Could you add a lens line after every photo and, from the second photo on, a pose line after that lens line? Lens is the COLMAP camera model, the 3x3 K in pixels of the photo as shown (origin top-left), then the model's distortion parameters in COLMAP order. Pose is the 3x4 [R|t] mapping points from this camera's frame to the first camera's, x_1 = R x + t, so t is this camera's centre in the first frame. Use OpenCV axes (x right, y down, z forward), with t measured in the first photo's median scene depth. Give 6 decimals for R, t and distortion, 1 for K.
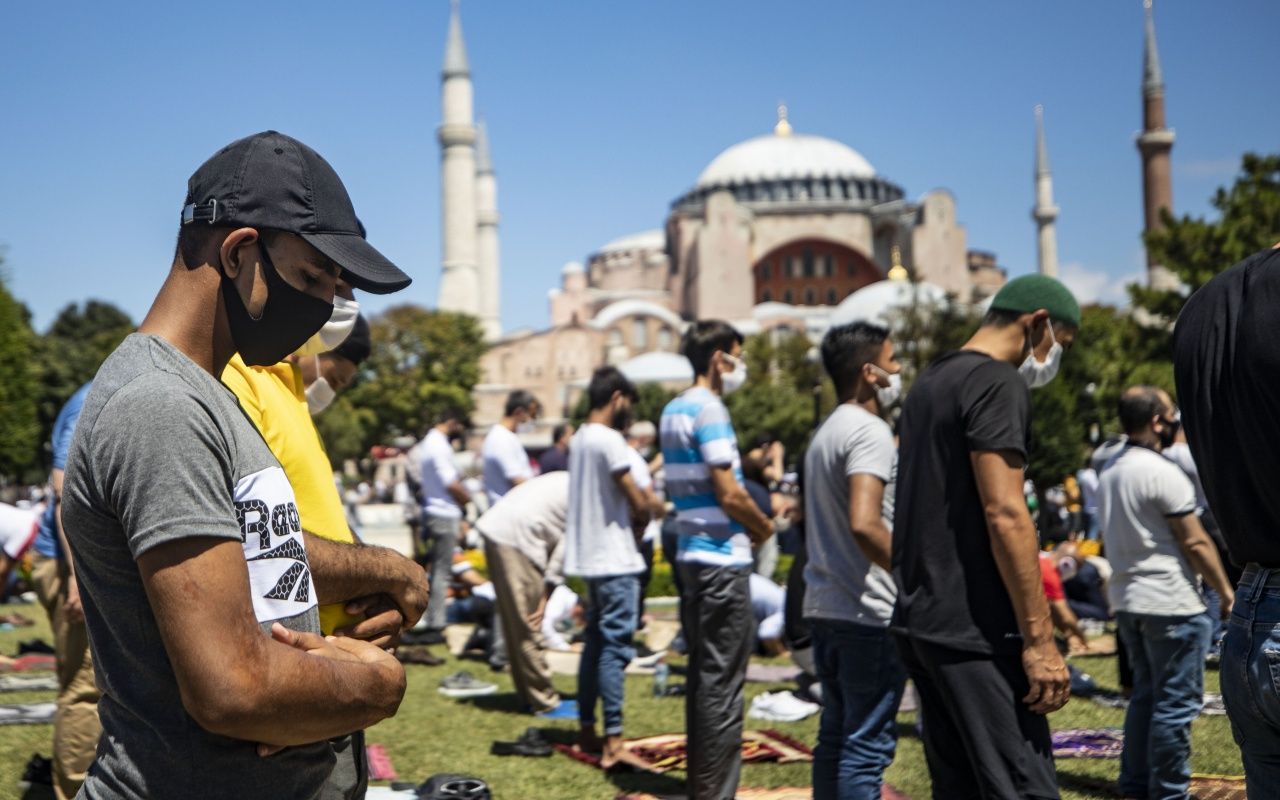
lens RADIAL K [[1496.8, 0, 490.4], [0, 1496.8, 332.6], [0, 0, 1]] dist [0.069595, -0.030912]
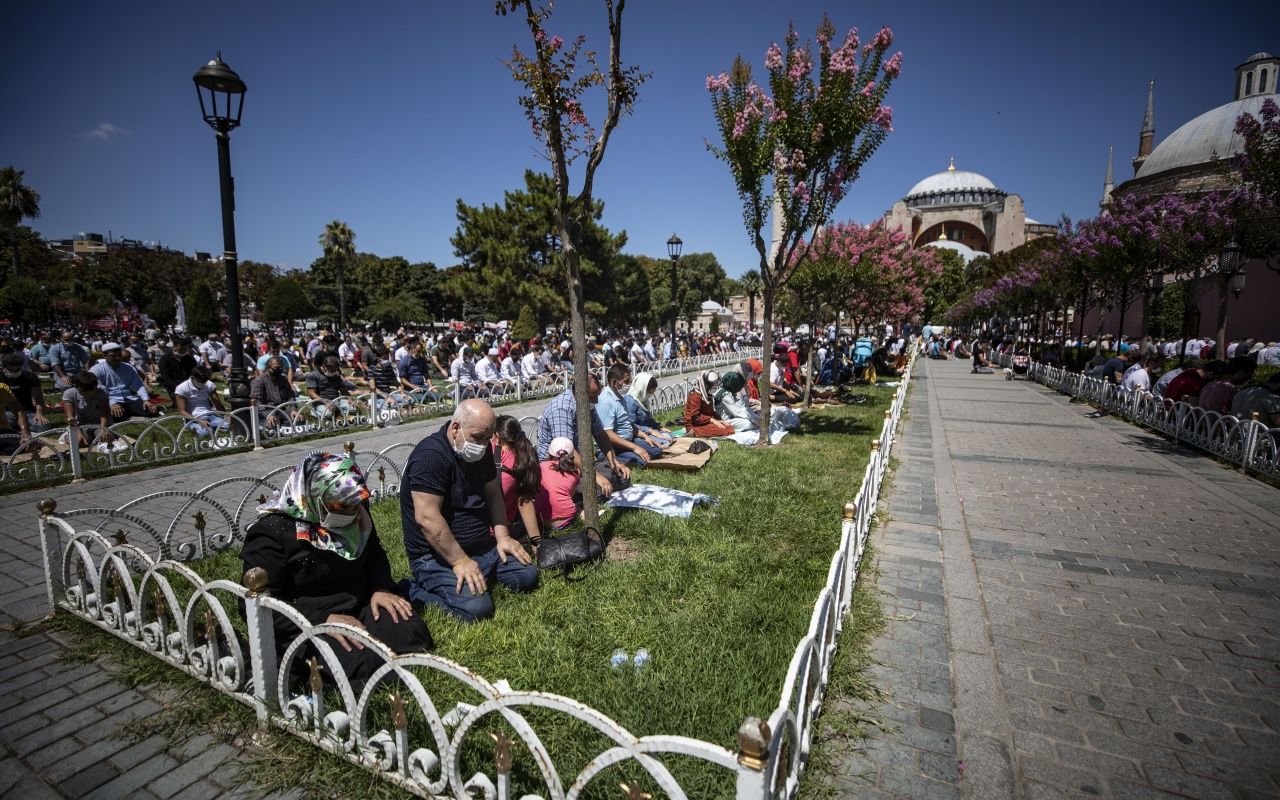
lens RADIAL K [[583.1, 0, 640.0], [0, 583.1, 401.5], [0, 0, 1]] dist [-0.043841, 0.013287]
pose [[0.914877, 0.067355, -0.398074, 0.159113], [0.021341, 0.976539, 0.214282, 0.003461], [0.403167, -0.204537, 0.891976, 0.044746]]
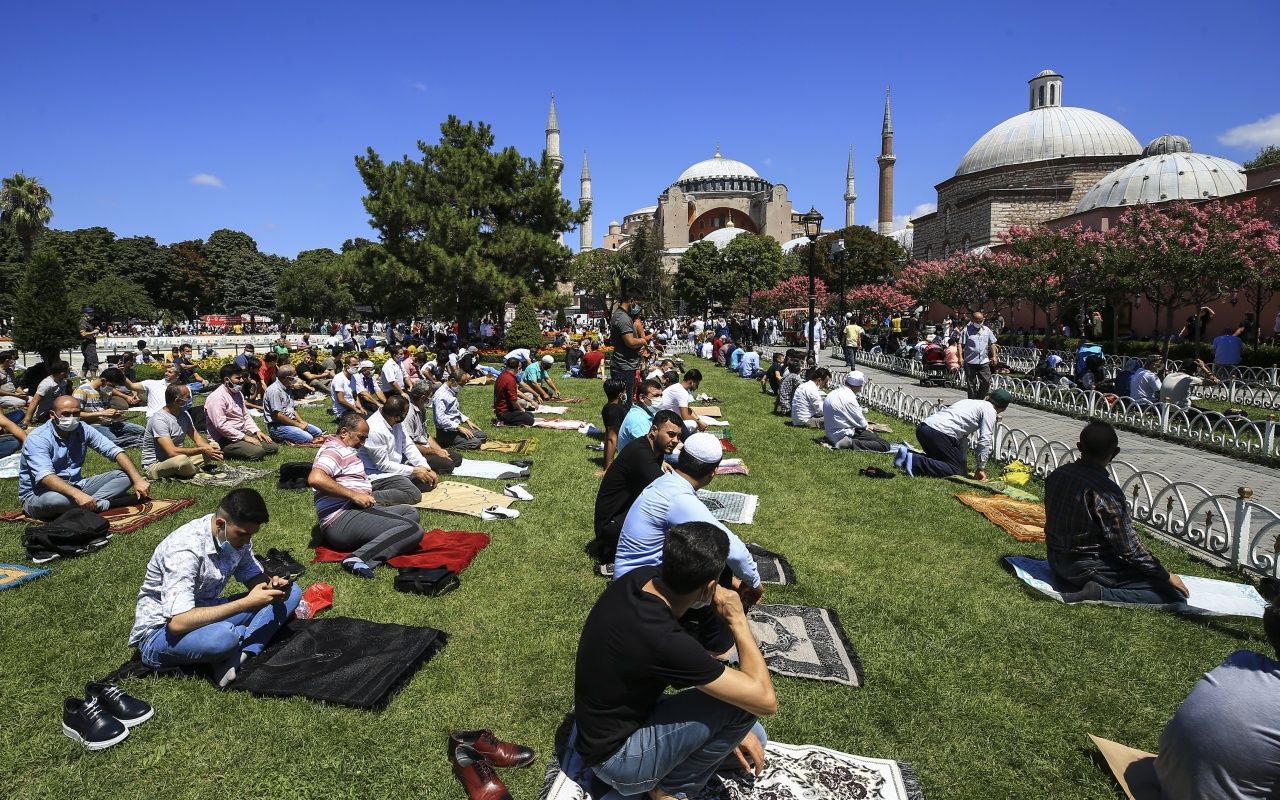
lens RADIAL K [[651.9, 0, 574.6], [0, 651.9, 364.1], [0, 0, 1]] dist [-0.039132, 0.010259]
pose [[0.994007, 0.015746, -0.108181, 0.114690], [0.002247, 0.986420, 0.164226, 0.003324], [0.109298, -0.163485, 0.980473, 0.049258]]
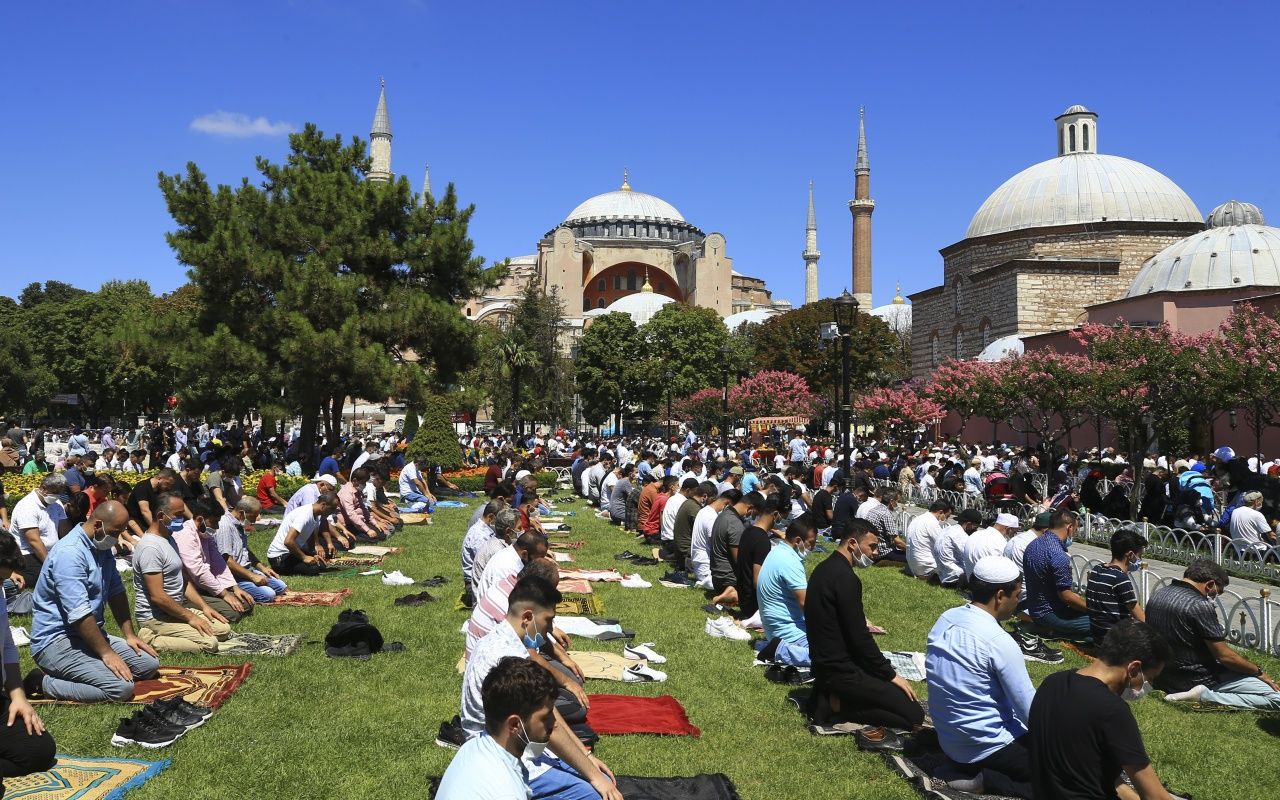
lens RADIAL K [[1017.6, 0, 577.2], [0, 1017.6, 338.6], [0, 0, 1]] dist [0.006820, 0.006611]
pose [[0.997187, 0.036700, 0.065358, 0.105868], [-0.037357, 0.999263, 0.008860, 0.002382], [-0.064985, -0.011277, 0.997823, 0.041798]]
